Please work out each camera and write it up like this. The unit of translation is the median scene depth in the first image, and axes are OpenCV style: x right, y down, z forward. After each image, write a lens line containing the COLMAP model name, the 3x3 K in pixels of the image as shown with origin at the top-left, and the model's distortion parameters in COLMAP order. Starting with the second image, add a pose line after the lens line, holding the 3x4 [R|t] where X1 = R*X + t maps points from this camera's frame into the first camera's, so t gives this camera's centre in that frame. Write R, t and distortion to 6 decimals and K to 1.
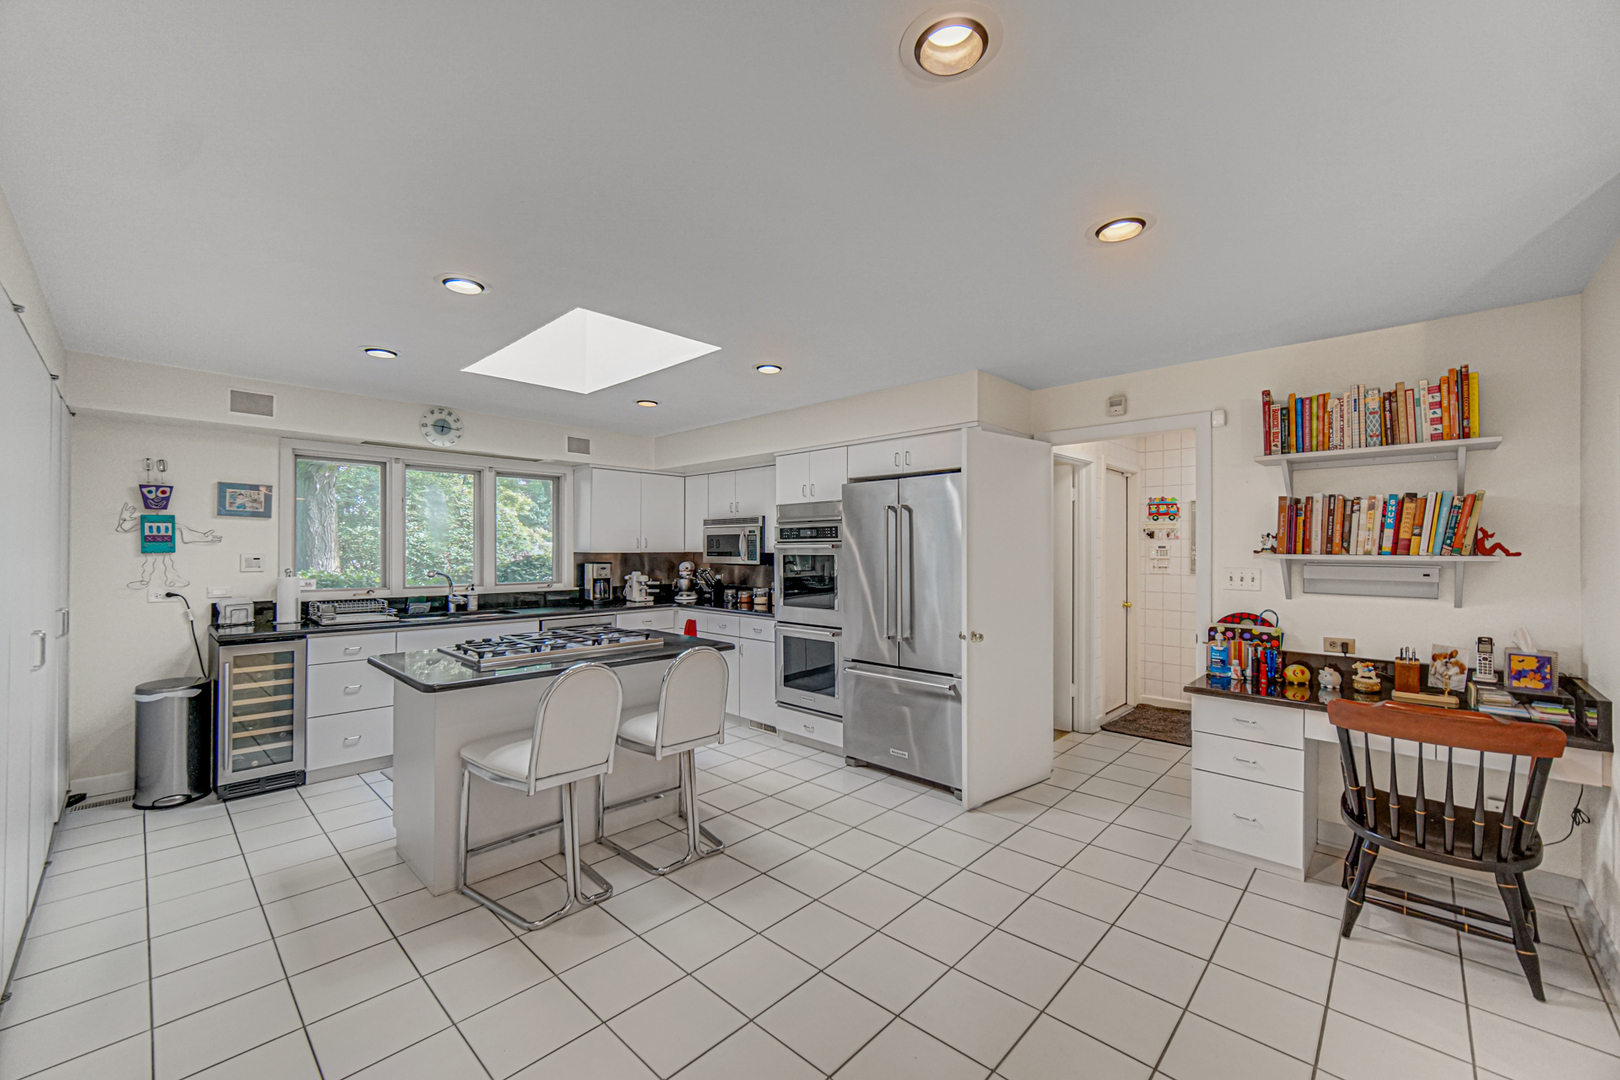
lens RADIAL K [[641.1, 0, 806.5], [0, 641.1, 545.7], [0, 0, 1]] dist [0.000353, 0.000857]
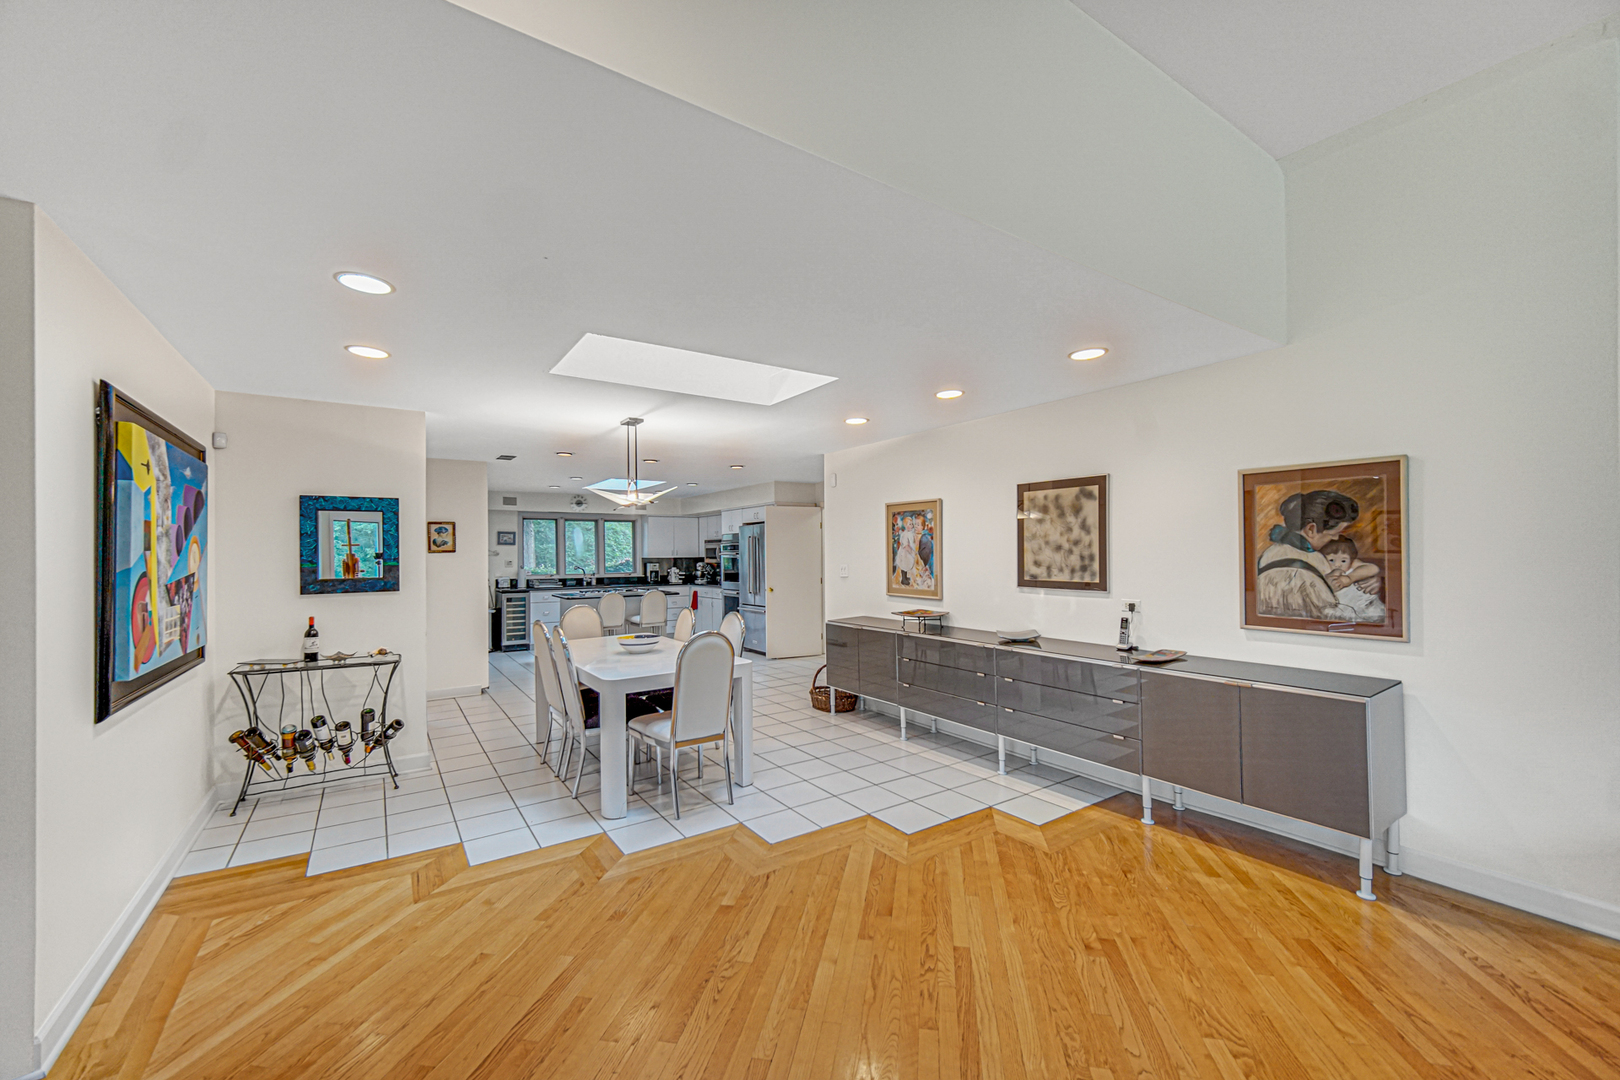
lens RADIAL K [[641.1, 0, 813.5], [0, 641.1, 548.4], [0, 0, 1]] dist [0.000353, 0.000857]
pose [[0.978753, -0.010929, -0.204750, 0.760697], [0.011340, 0.999935, 0.000834, -0.018789], [0.204728, -0.003138, 0.978814, -1.131923]]
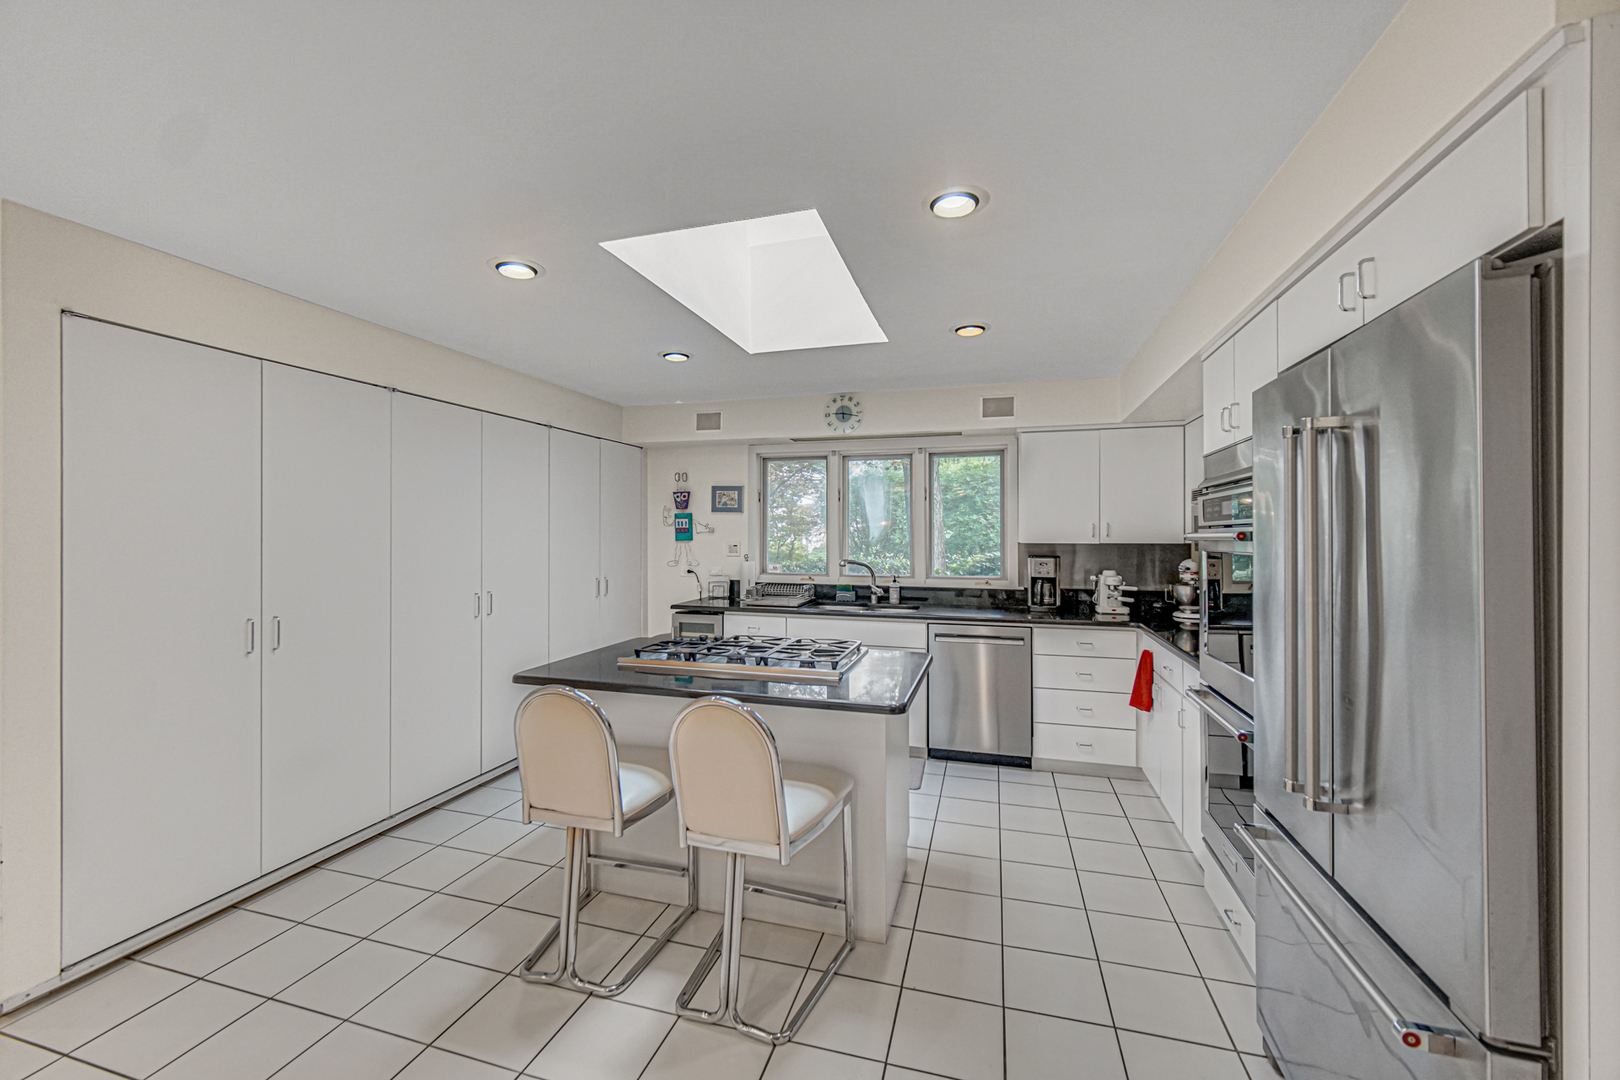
lens RADIAL K [[641.1, 0, 802.9], [0, 641.1, 534.4], [0, 0, 1]] dist [0.000353, 0.000857]
pose [[0.455159, -0.001632, -0.890409, 0.293391], [0.004543, 0.999990, 0.000490, -0.001548], [0.890399, -0.004268, 0.455162, 0.528461]]
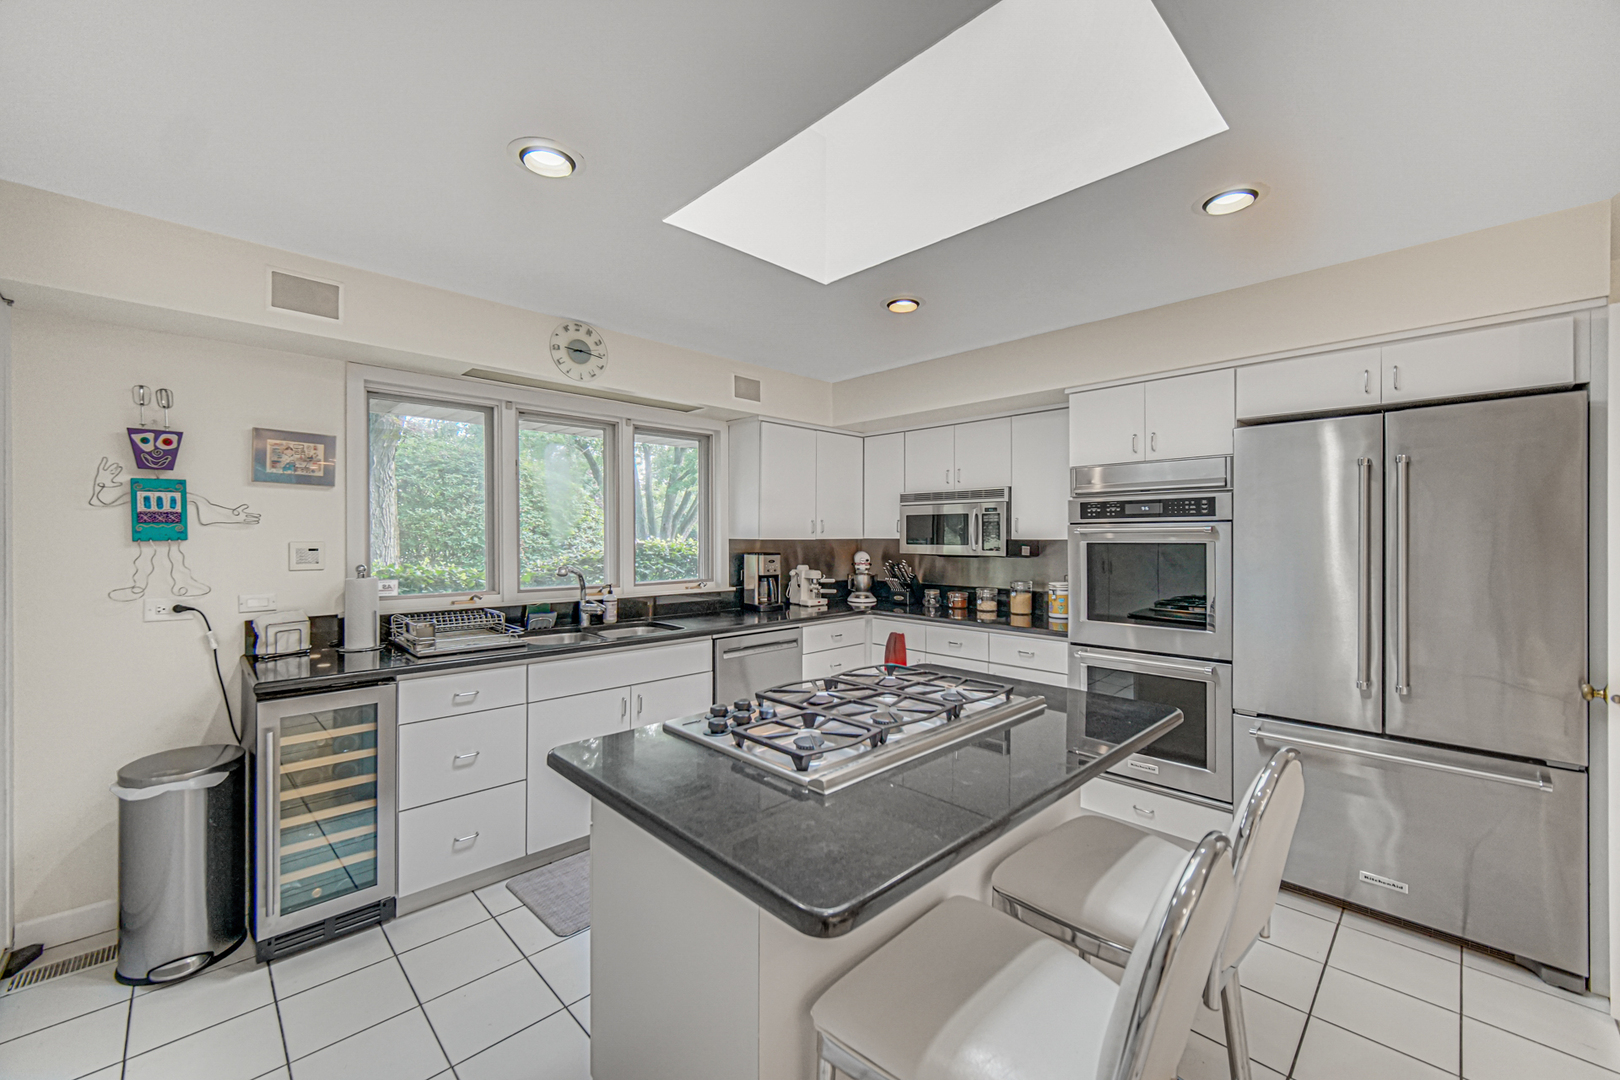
lens RADIAL K [[641.1, 0, 807.5], [0, 641.1, 537.4], [0, 0, 1]] dist [0.000353, 0.000857]
pose [[0.999340, -0.000911, -0.036322, -0.325495], [0.001212, 0.999965, 0.008256, 0.003240], [0.036313, -0.008295, 0.999306, 0.360851]]
